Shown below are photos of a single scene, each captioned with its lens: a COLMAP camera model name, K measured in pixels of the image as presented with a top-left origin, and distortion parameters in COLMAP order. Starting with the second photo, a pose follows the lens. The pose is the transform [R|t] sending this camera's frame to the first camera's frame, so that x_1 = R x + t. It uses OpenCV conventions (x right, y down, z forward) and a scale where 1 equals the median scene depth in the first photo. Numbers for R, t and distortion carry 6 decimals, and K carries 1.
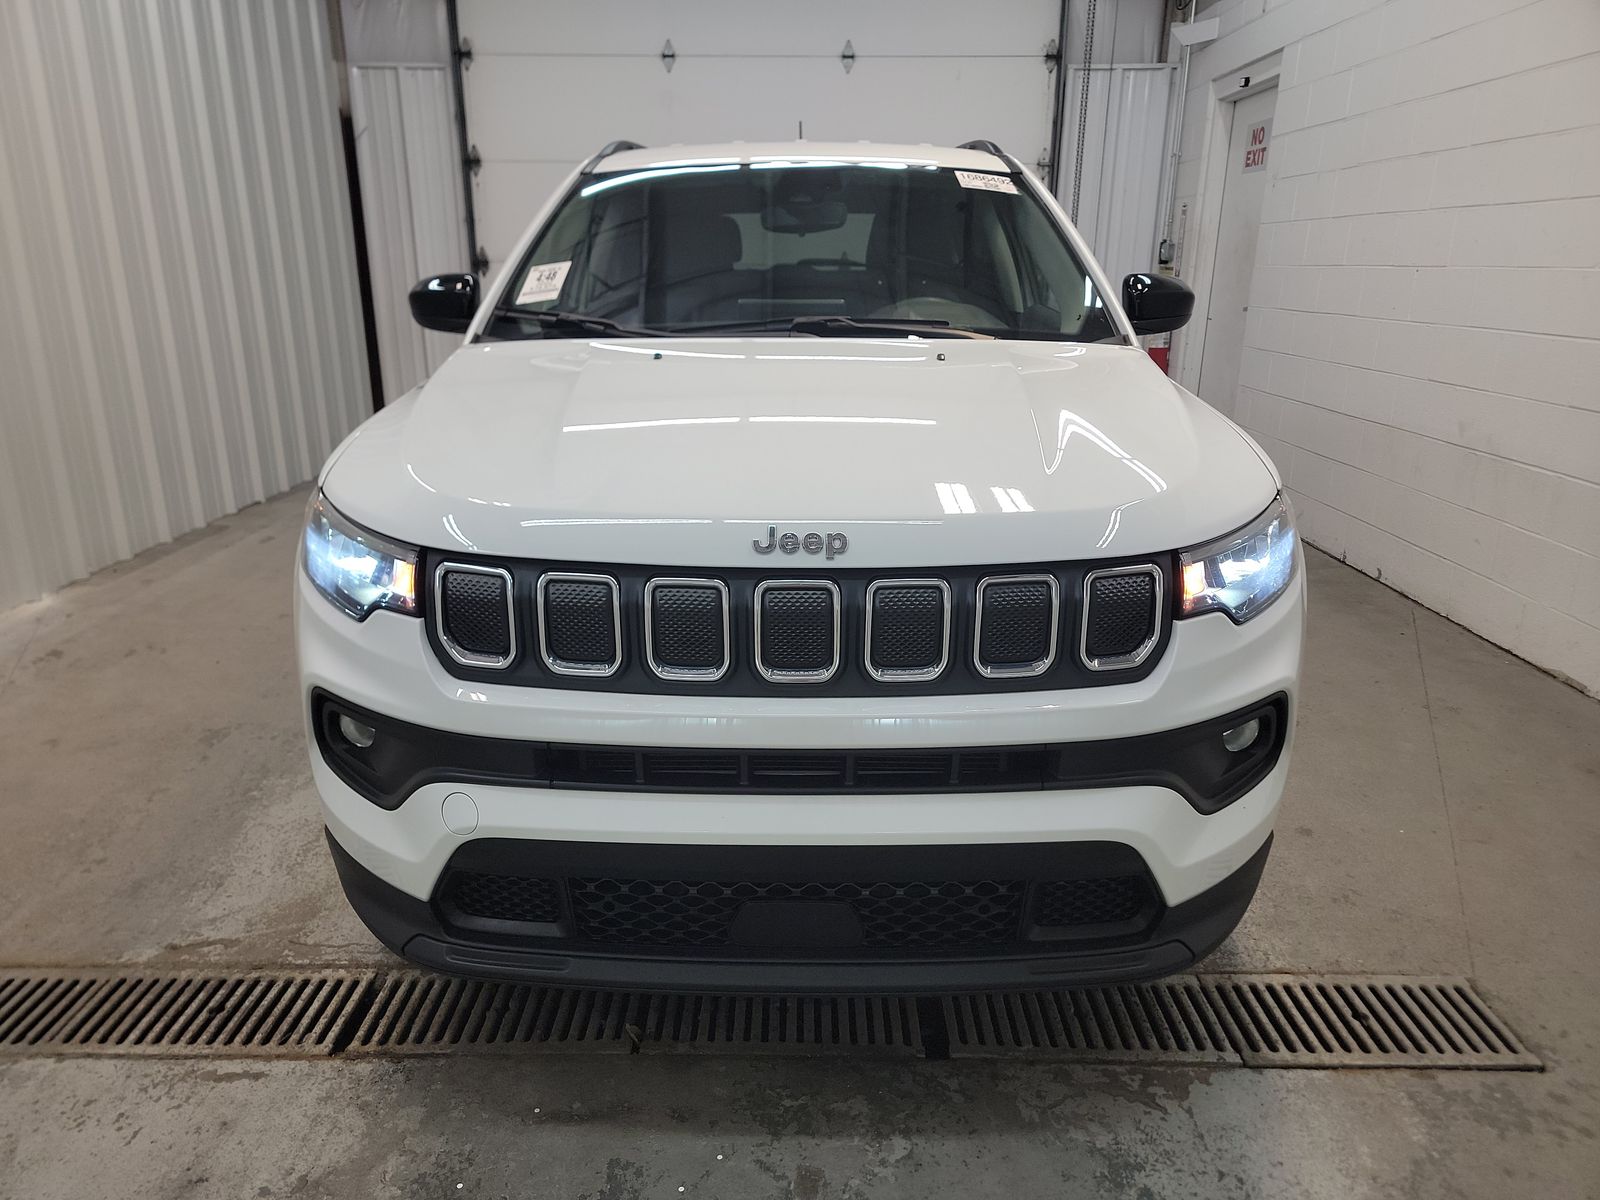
lens RADIAL K [[1137.9, 0, 801.8], [0, 1137.9, 624.4], [0, 0, 1]] dist [0.064460, -0.042667]
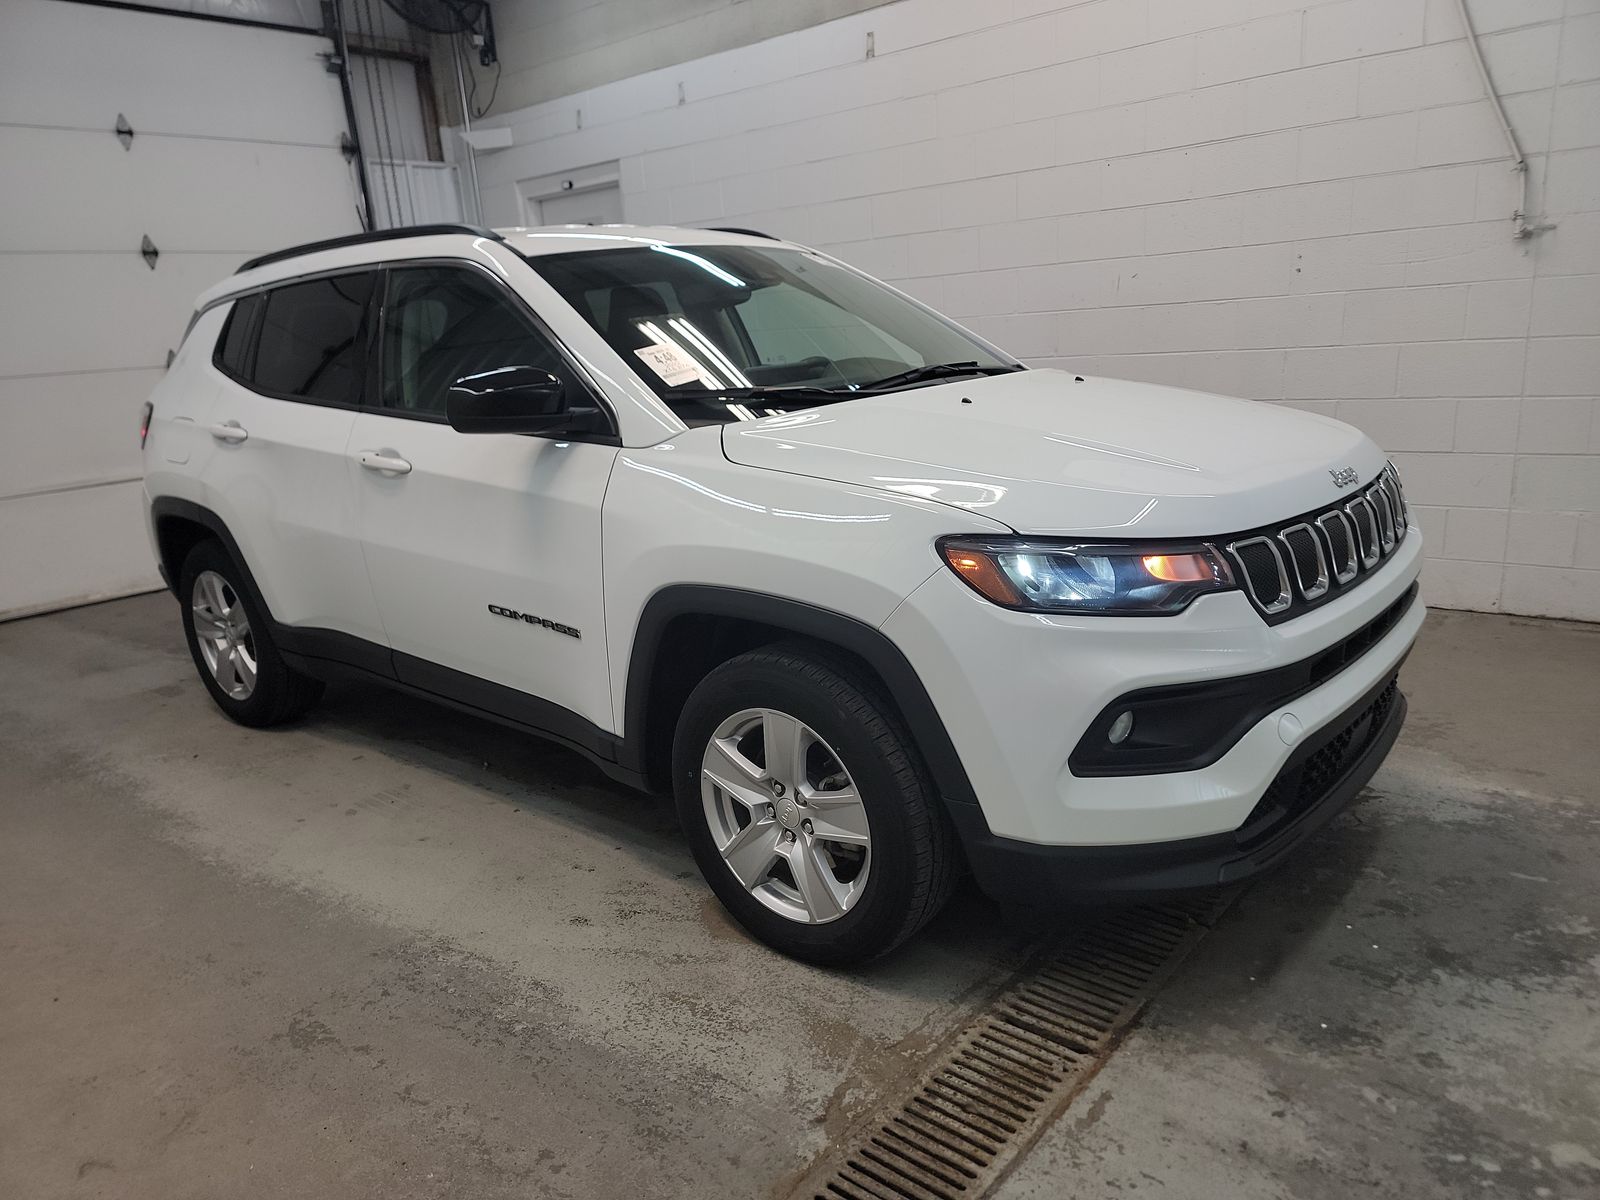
lens RADIAL K [[1137.9, 0, 801.8], [0, 1137.9, 624.4], [0, 0, 1]] dist [0.064460, -0.042667]
pose [[0.624835, -0.248822, 0.740046, -1.095124], [0.302680, 0.950930, 0.064167, -0.135330], [-0.719698, 0.183904, 0.669488, 0.361475]]
